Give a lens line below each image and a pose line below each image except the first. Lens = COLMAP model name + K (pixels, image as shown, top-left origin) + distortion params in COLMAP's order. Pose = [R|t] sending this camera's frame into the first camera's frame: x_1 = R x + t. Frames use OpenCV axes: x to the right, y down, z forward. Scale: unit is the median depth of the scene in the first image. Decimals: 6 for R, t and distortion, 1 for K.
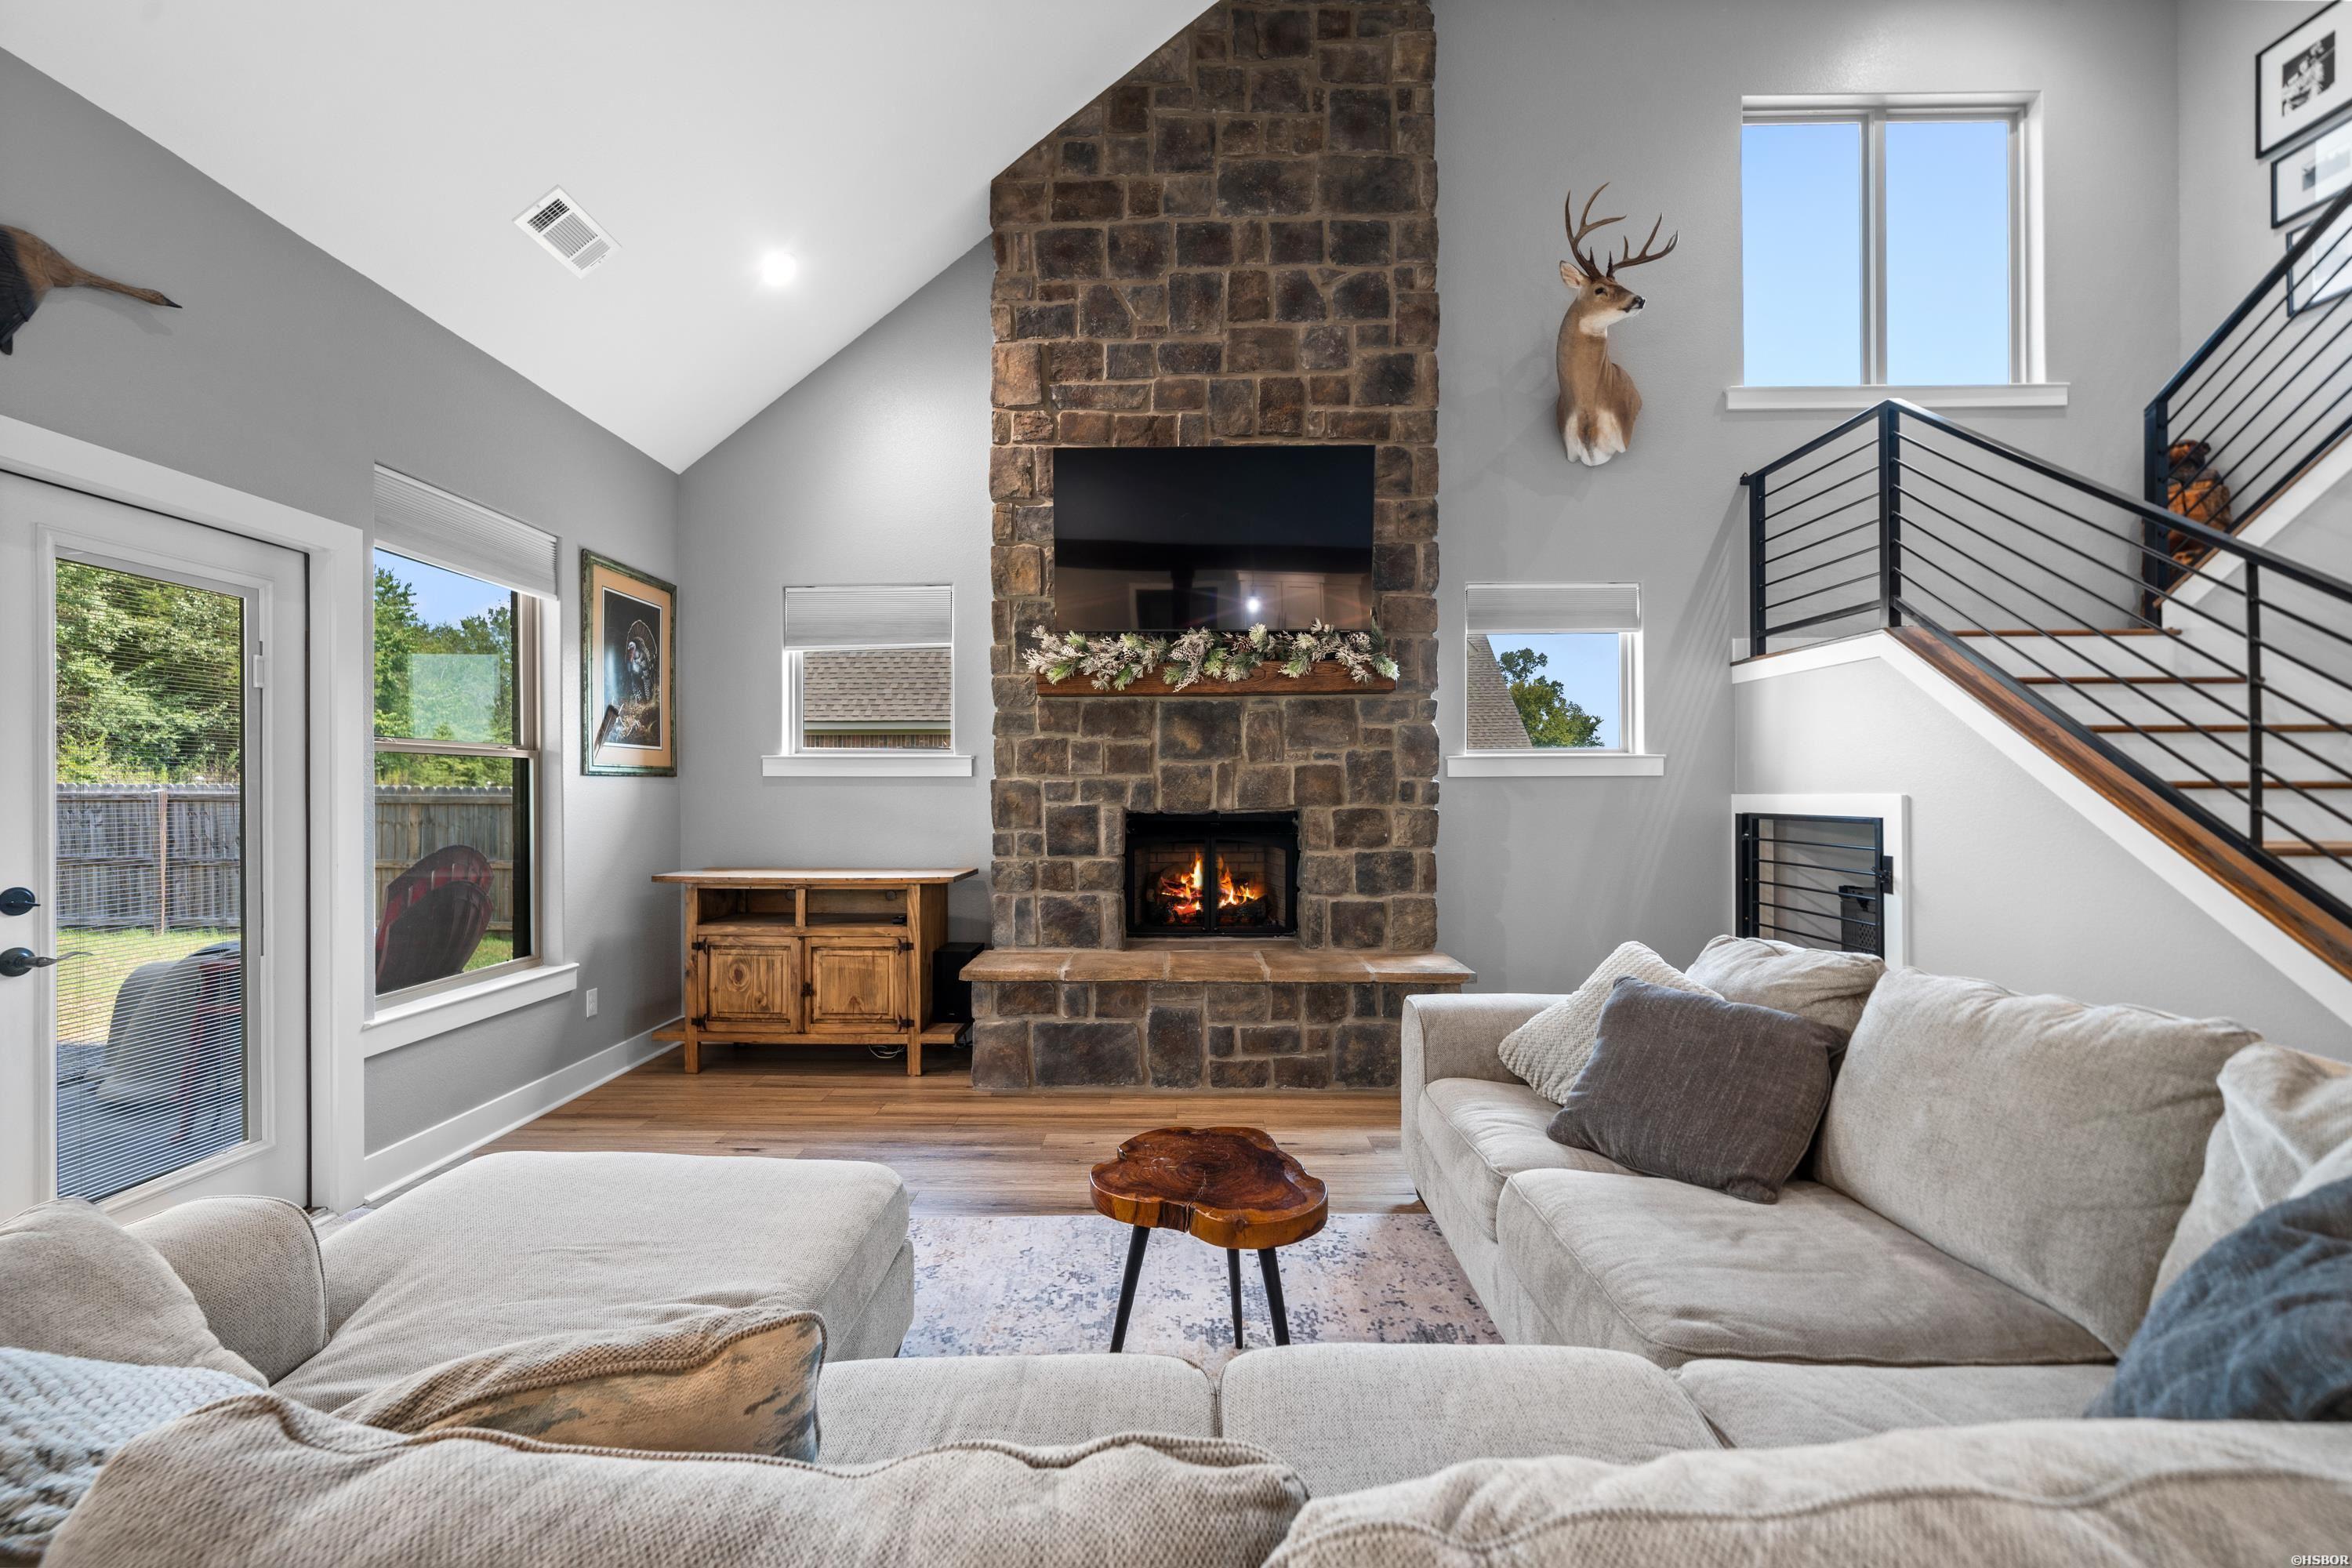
lens RADIAL K [[910.4, 0, 1137.8], [0, 910.4, 793.0], [0, 0, 1]] dist [0.000739, 0.000113]
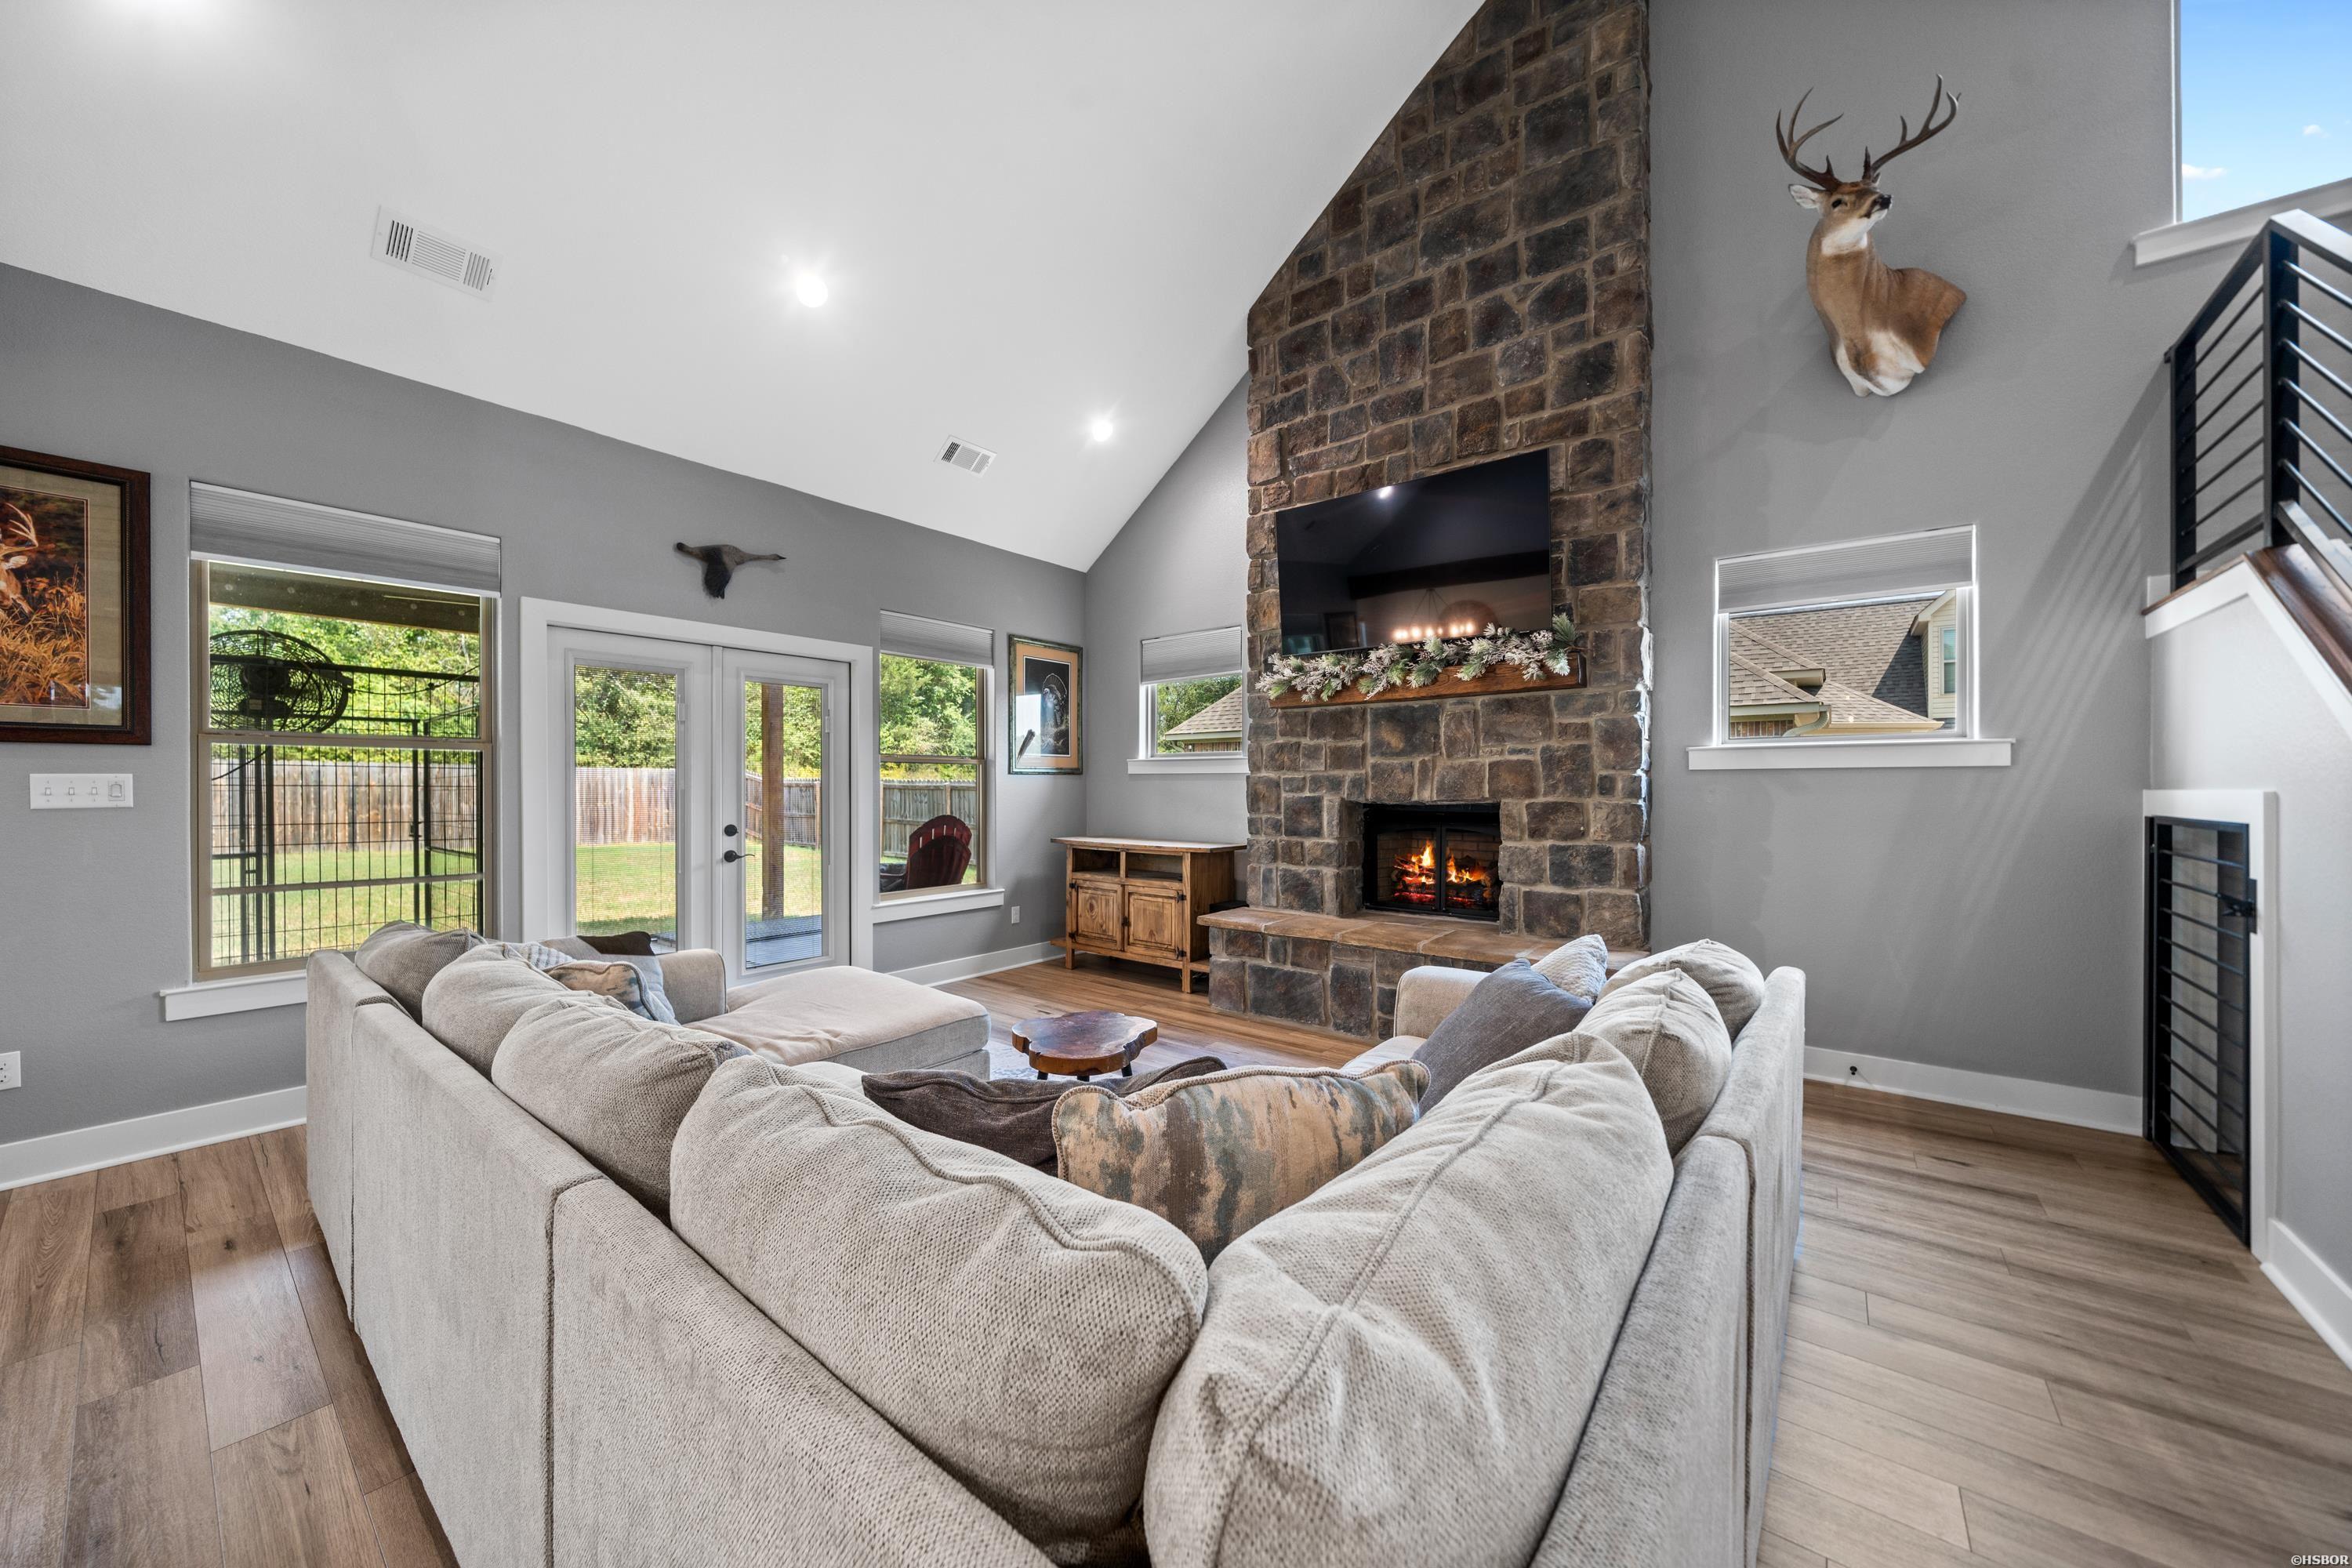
lens RADIAL K [[816.0, 0, 1145.0], [0, 816.0, 790.3], [0, 0, 1]] dist [-0.001039, -0.000038]
pose [[0.793981, 0.005887, -0.607914, 0.436033], [-0.003227, 0.999980, 0.005469, 0.000656], [0.607934, -0.002380, 0.793984, -0.008242]]
